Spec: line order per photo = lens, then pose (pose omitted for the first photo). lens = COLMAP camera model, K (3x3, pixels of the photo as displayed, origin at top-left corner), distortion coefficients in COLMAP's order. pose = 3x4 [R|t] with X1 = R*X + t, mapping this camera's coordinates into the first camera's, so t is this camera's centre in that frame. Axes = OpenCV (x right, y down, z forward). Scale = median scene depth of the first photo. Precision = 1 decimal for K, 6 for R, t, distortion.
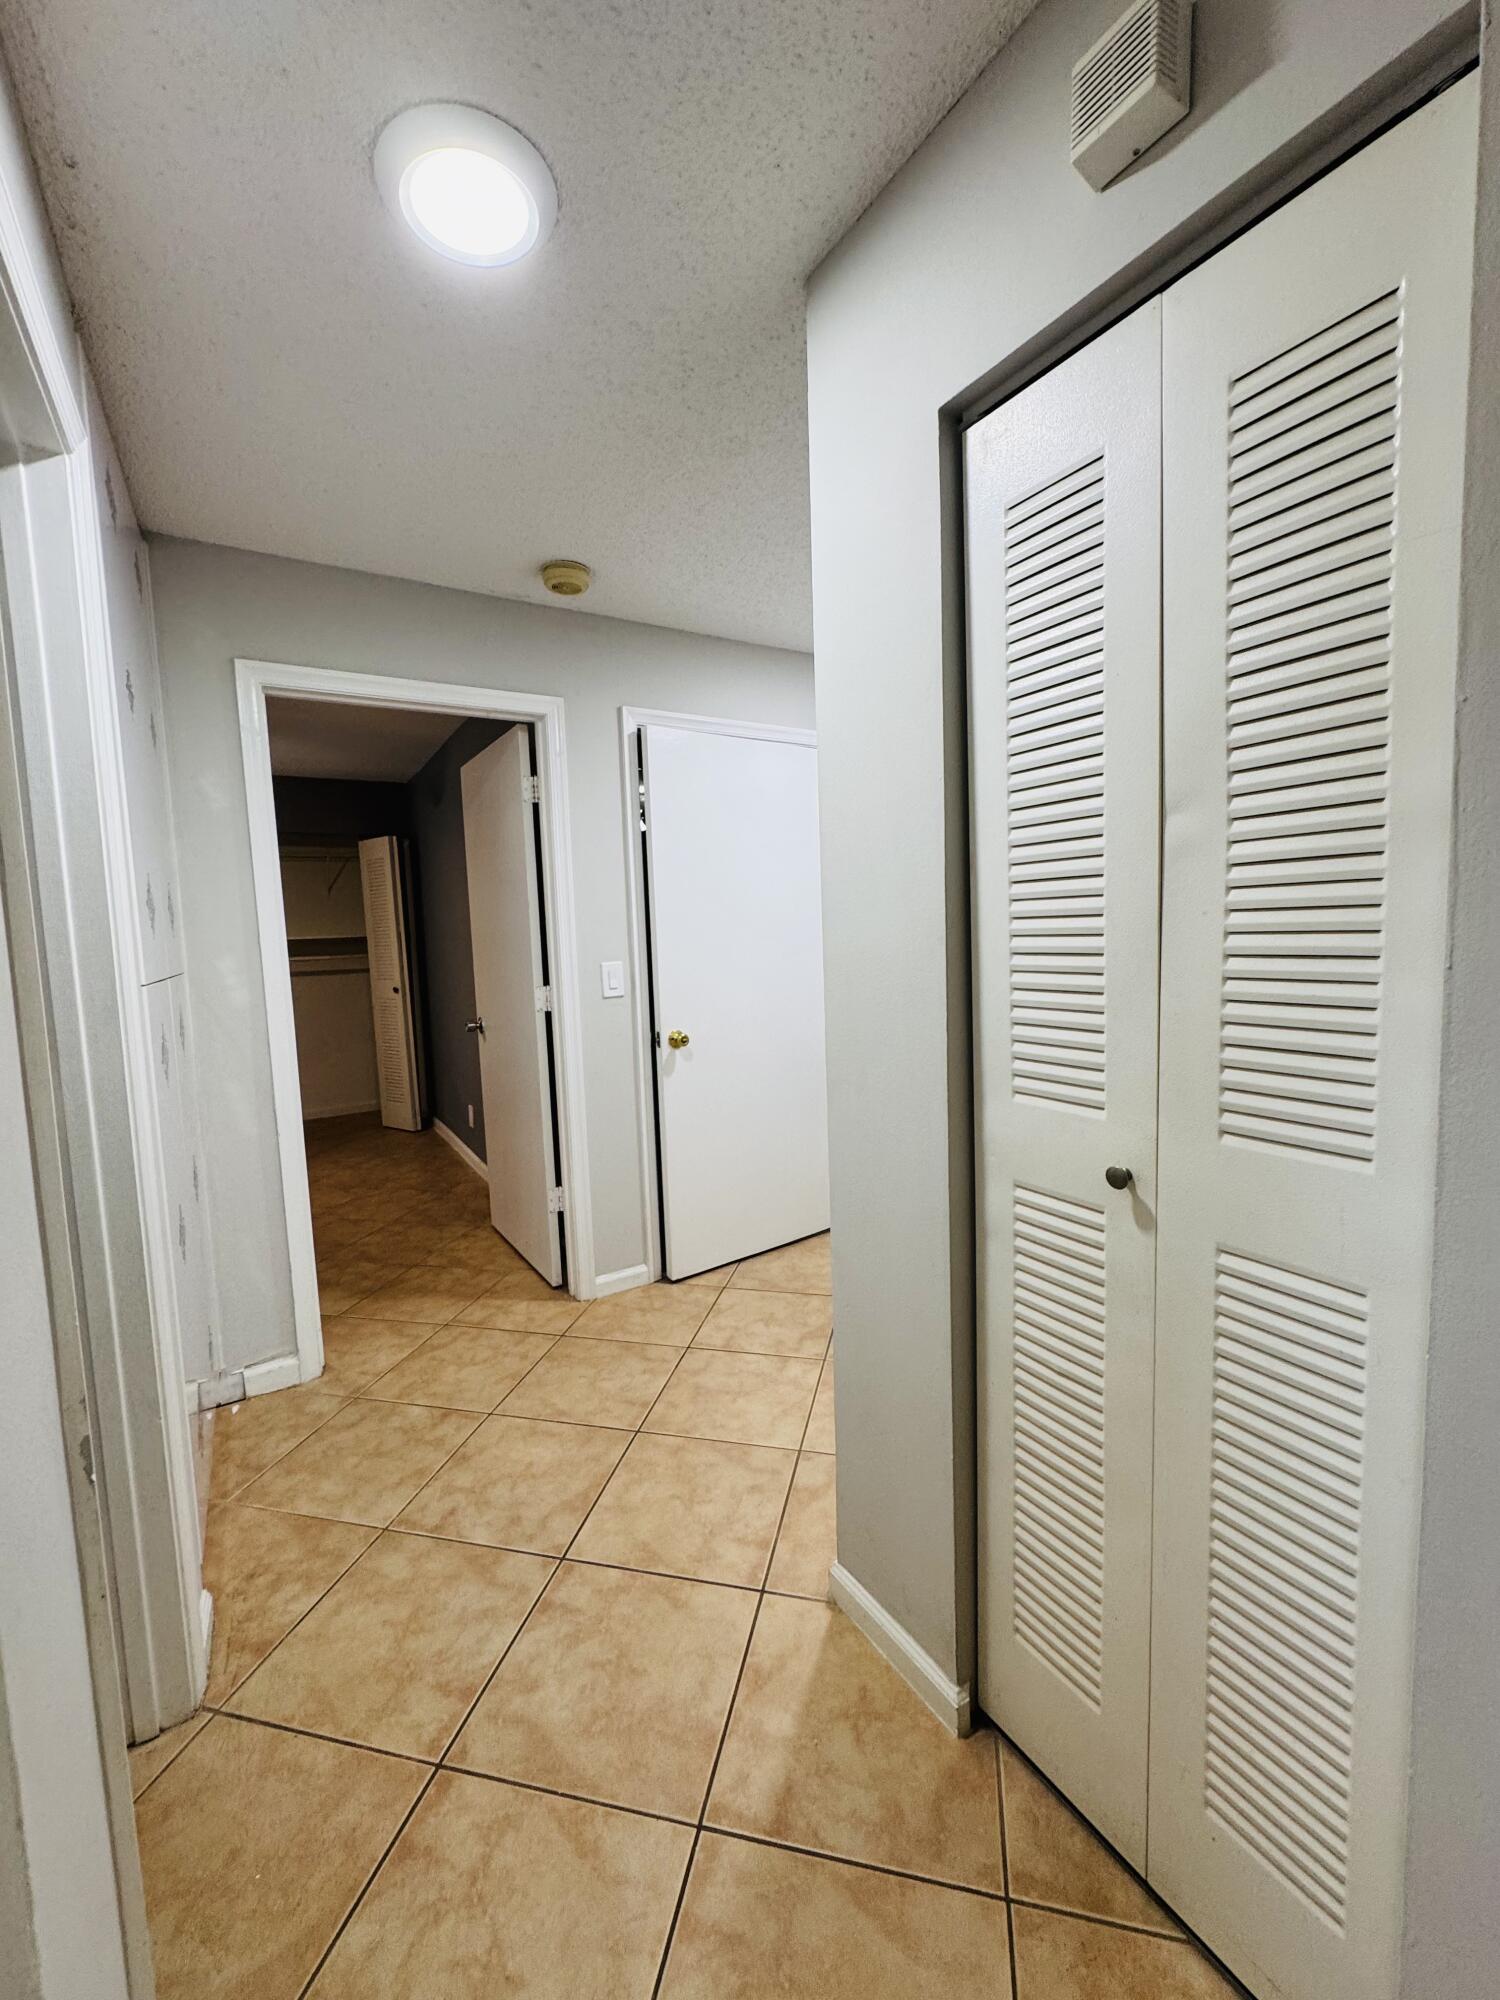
lens RADIAL K [[812.6, 0, 741.2], [0, 812.6, 993.3], [0, 0, 1]] dist [-0.001997, 0.000905]
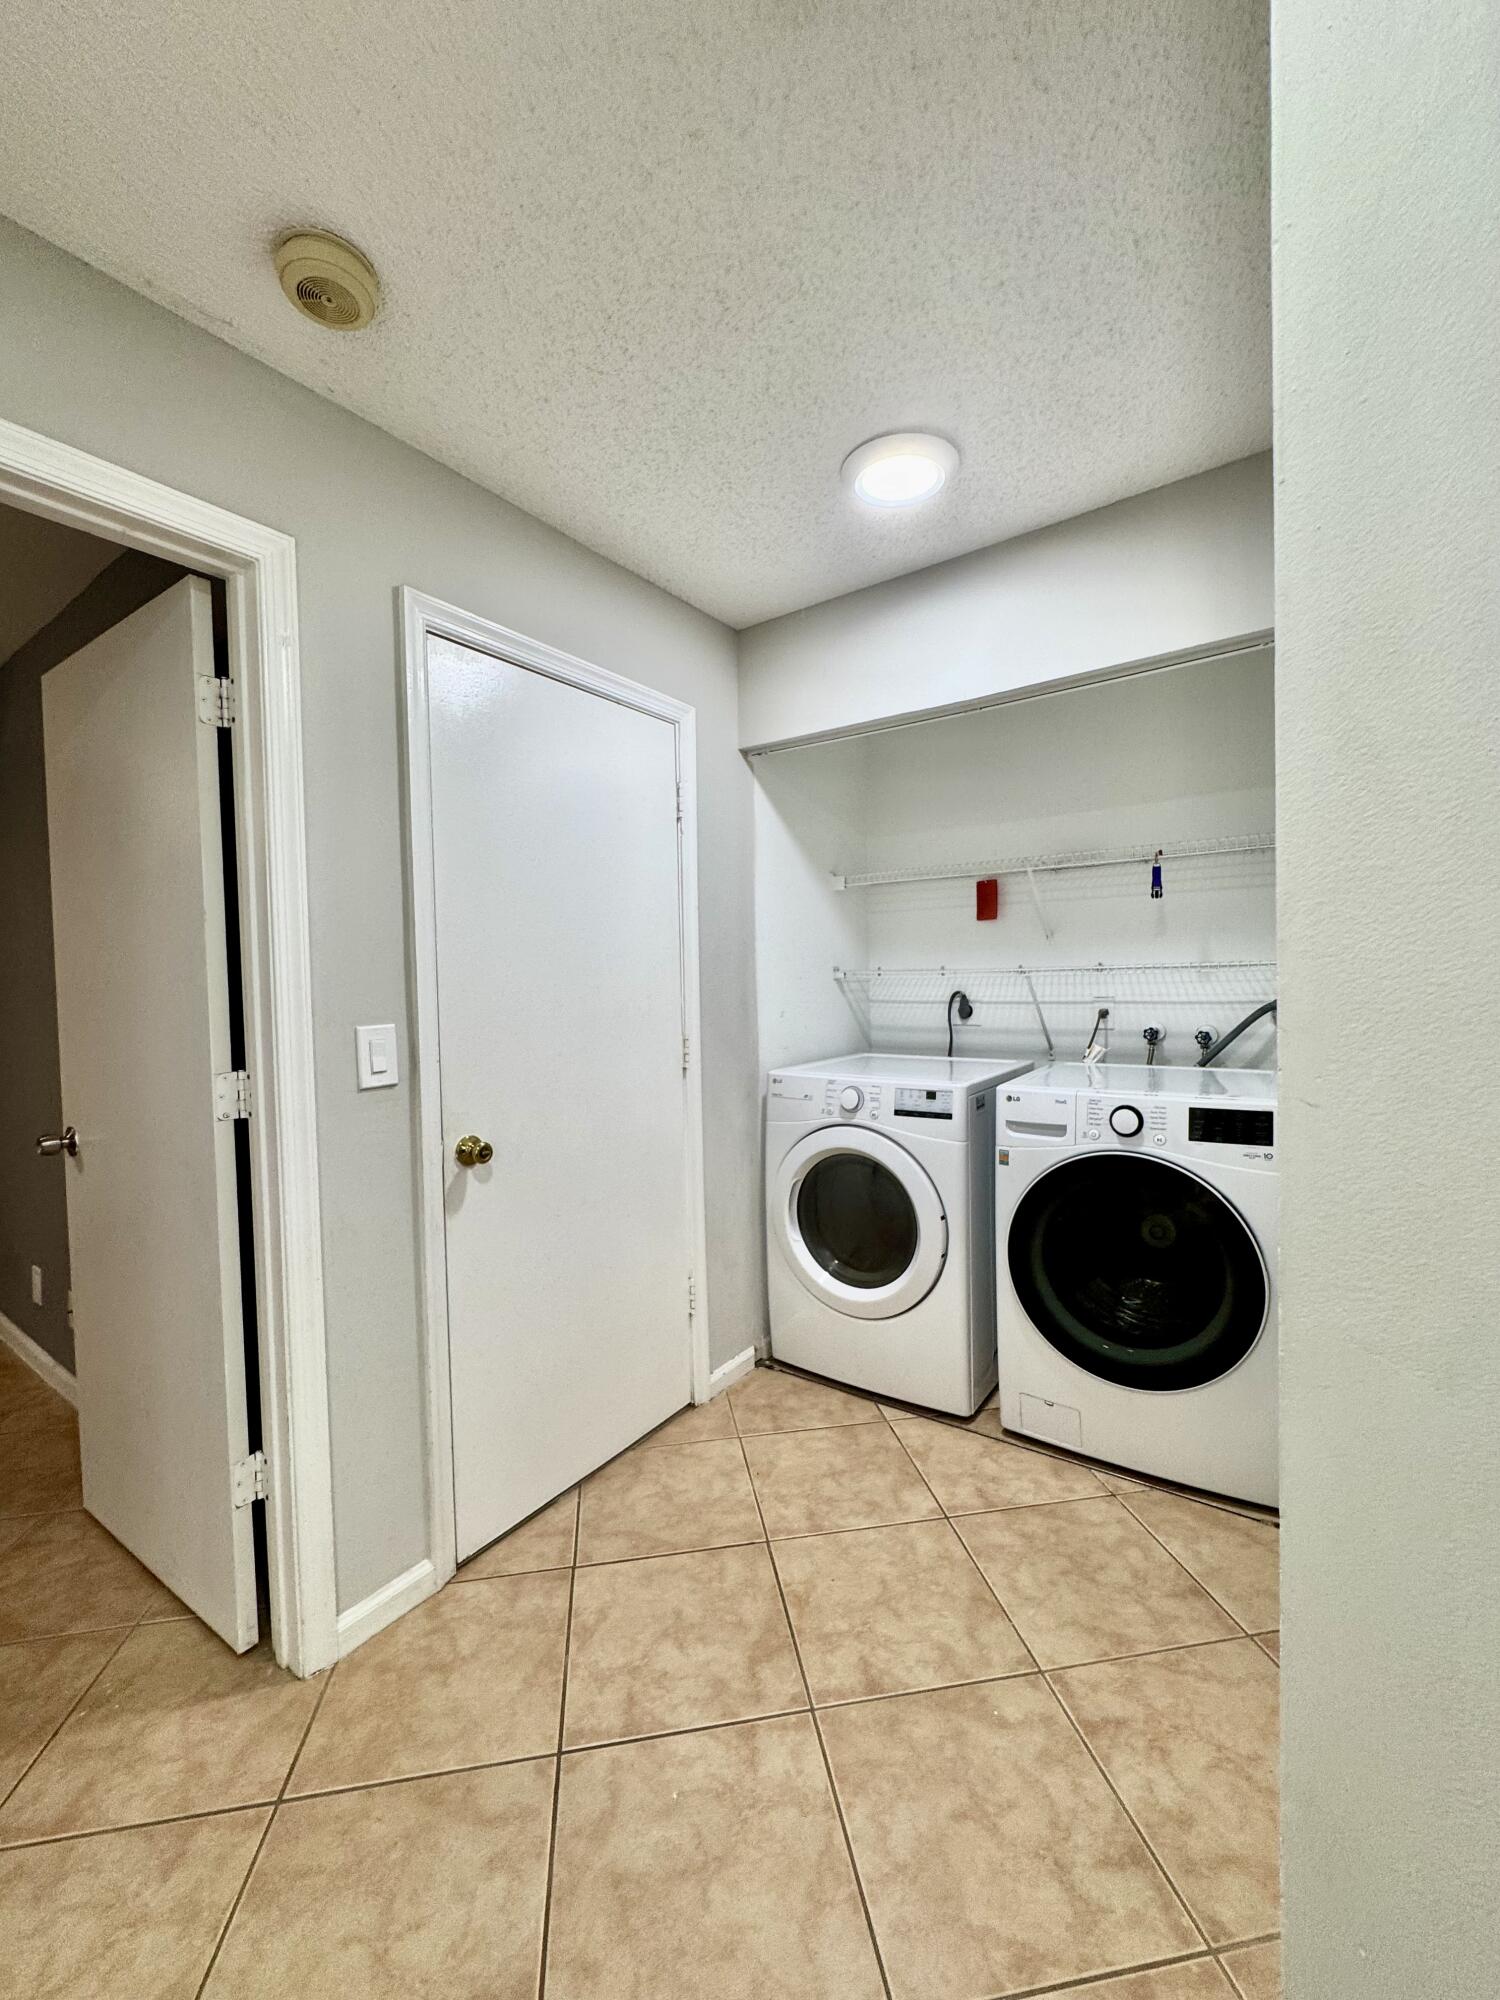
lens RADIAL K [[812.6, 0, 756.1], [0, 812.6, 1006.2], [0, 0, 1]] dist [-0.001997, 0.000905]
pose [[0.919842, 0.004639, 0.392261, -0.137276], [0.023795, 0.997429, -0.067595, -0.007542], [-0.391566, 0.071511, 0.917367, 0.379071]]
